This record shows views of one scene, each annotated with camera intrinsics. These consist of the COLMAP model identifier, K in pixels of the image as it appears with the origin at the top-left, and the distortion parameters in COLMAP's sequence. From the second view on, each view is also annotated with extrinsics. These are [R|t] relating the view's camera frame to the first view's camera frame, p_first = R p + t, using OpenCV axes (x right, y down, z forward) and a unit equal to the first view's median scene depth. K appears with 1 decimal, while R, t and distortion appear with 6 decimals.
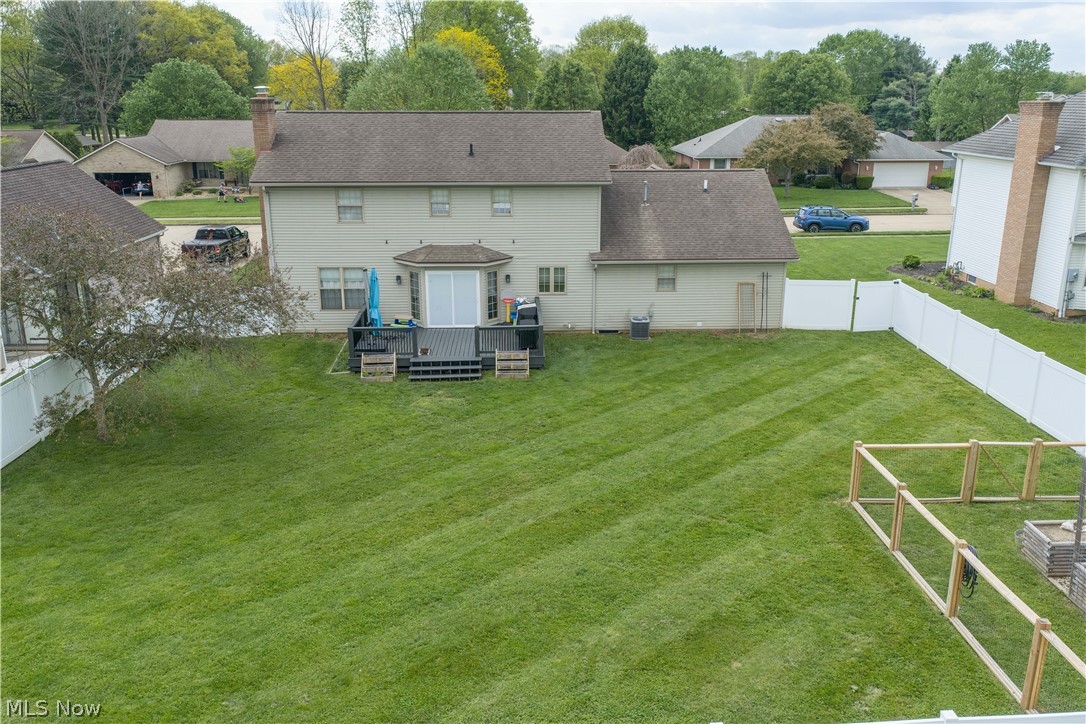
lens RADIAL K [[896.1, 0, 543.0], [0, 896.1, 362.0], [0, 0, 1]] dist [0.010512, -0.014454]
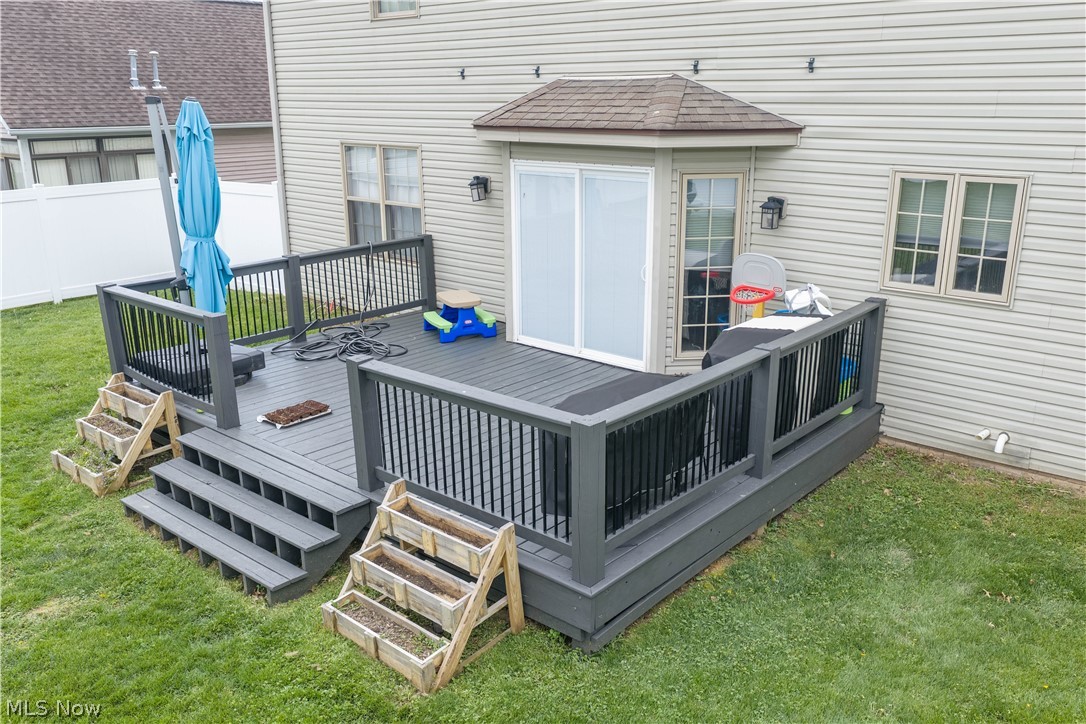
lens RADIAL K [[897.5, 0, 543.0], [0, 897.5, 362.0], [0, 0, 1]] dist [-0.001450, -0.010140]
pose [[0.725668, 0.192863, -0.660462, 0.095149], [-0.189939, 0.978762, 0.077120, -0.058387], [0.661309, 0.069484, 0.746889, 0.772942]]
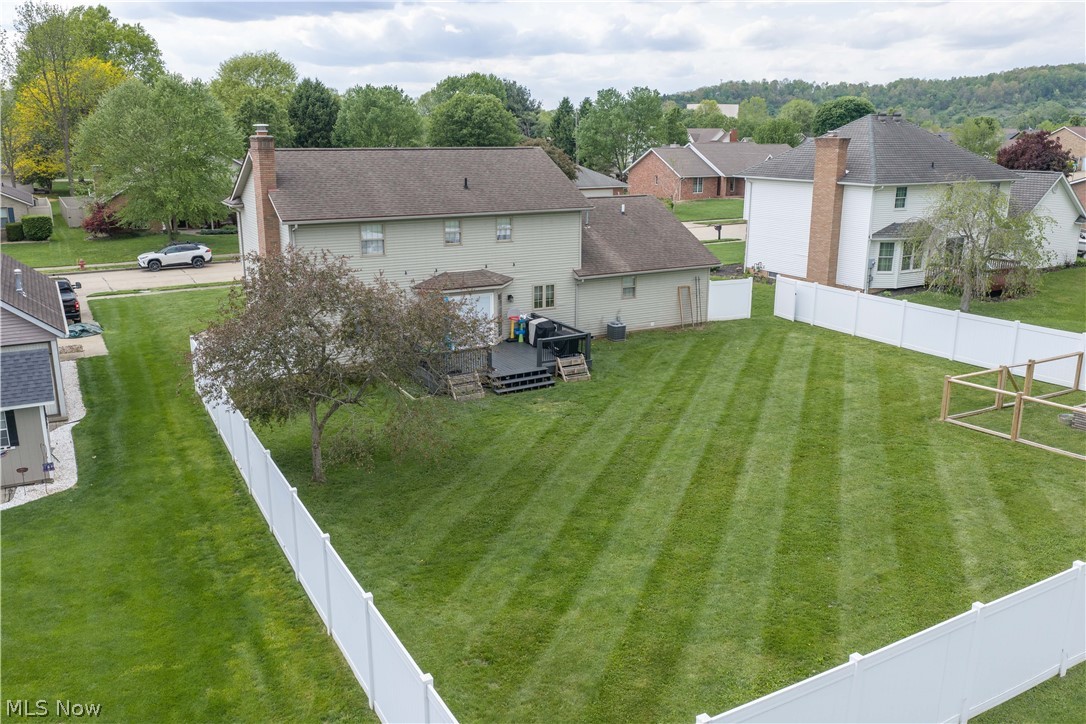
lens RADIAL K [[896.1, 0, 543.0], [0, 896.1, 362.0], [0, 0, 1]] dist [0.010512, -0.014454]
pose [[0.889327, -0.112930, 0.443108, -0.505761], [0.129205, 0.991596, -0.006599, -0.003607], [-0.438638, 0.063120, 0.896444, 0.003541]]
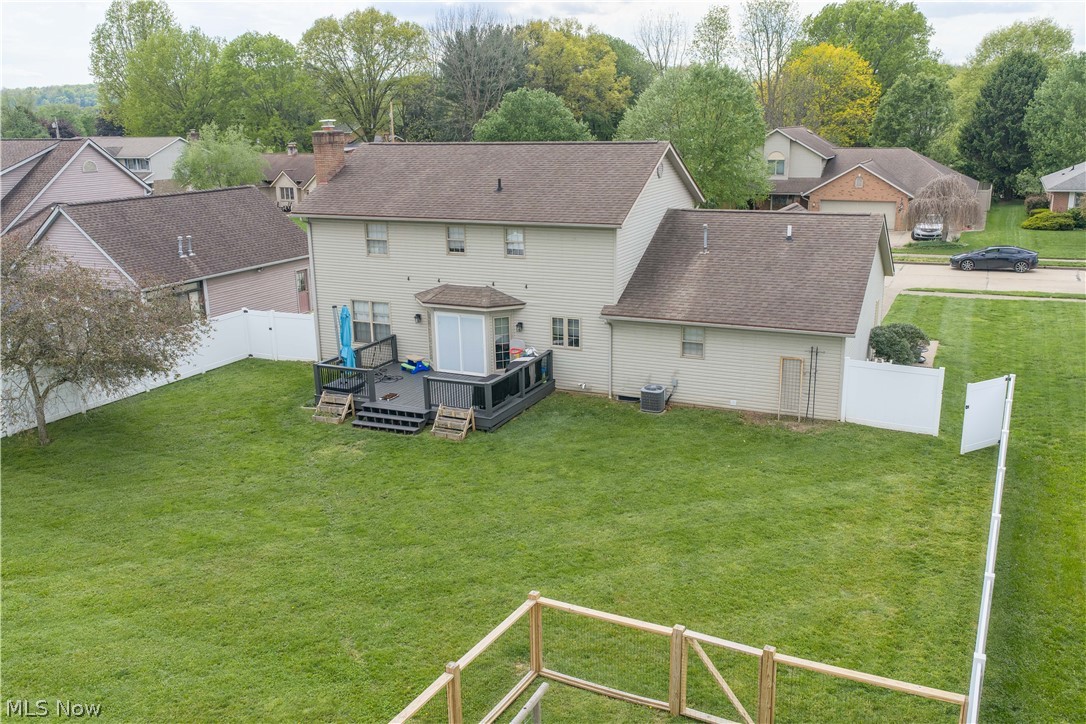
lens RADIAL K [[918.8, 0, 543.0], [0, 918.8, 362.0], [0, 0, 1]] dist [-0.002637, -0.003210]
pose [[0.886963, 0.102983, -0.450213, 0.407864], [-0.115242, 0.993337, 0.000180, -0.061440], [0.447232, 0.051724, 0.892921, 0.187880]]
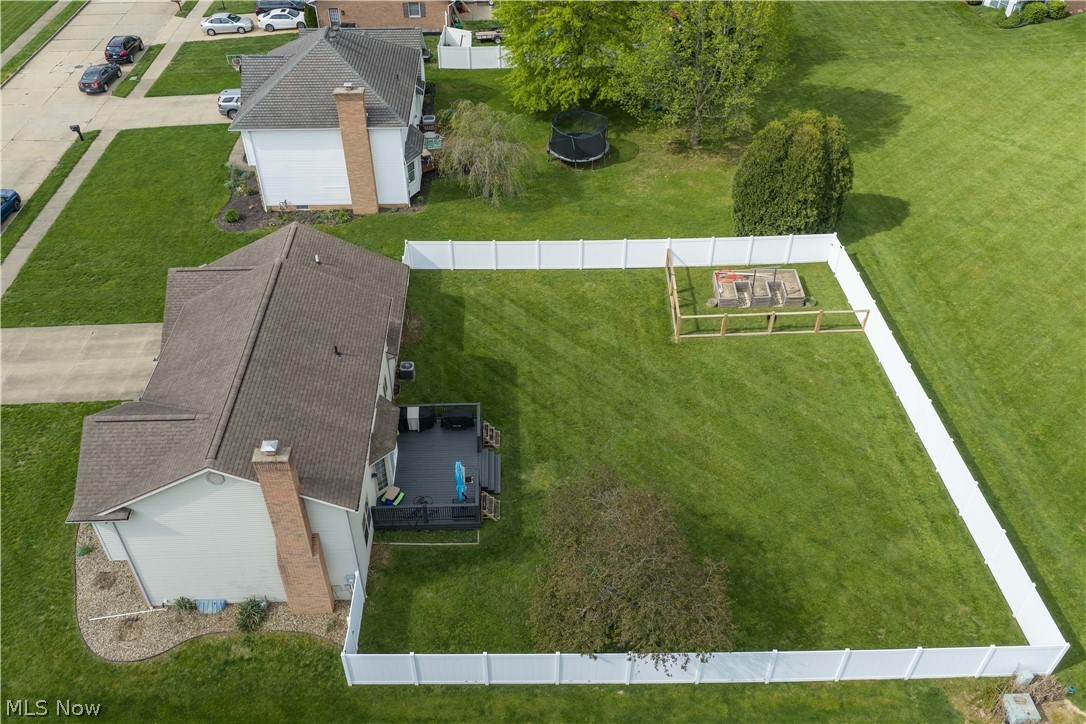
lens RADIAL K [[896.1, 0, 543.0], [0, 896.1, 362.0], [0, 0, 1]] dist [0.010512, -0.014454]
pose [[-0.001562, -0.635742, 0.771900, -0.948131], [0.283083, 0.740046, 0.610079, -0.834501], [-0.959094, 0.219465, 0.178812, 0.569513]]
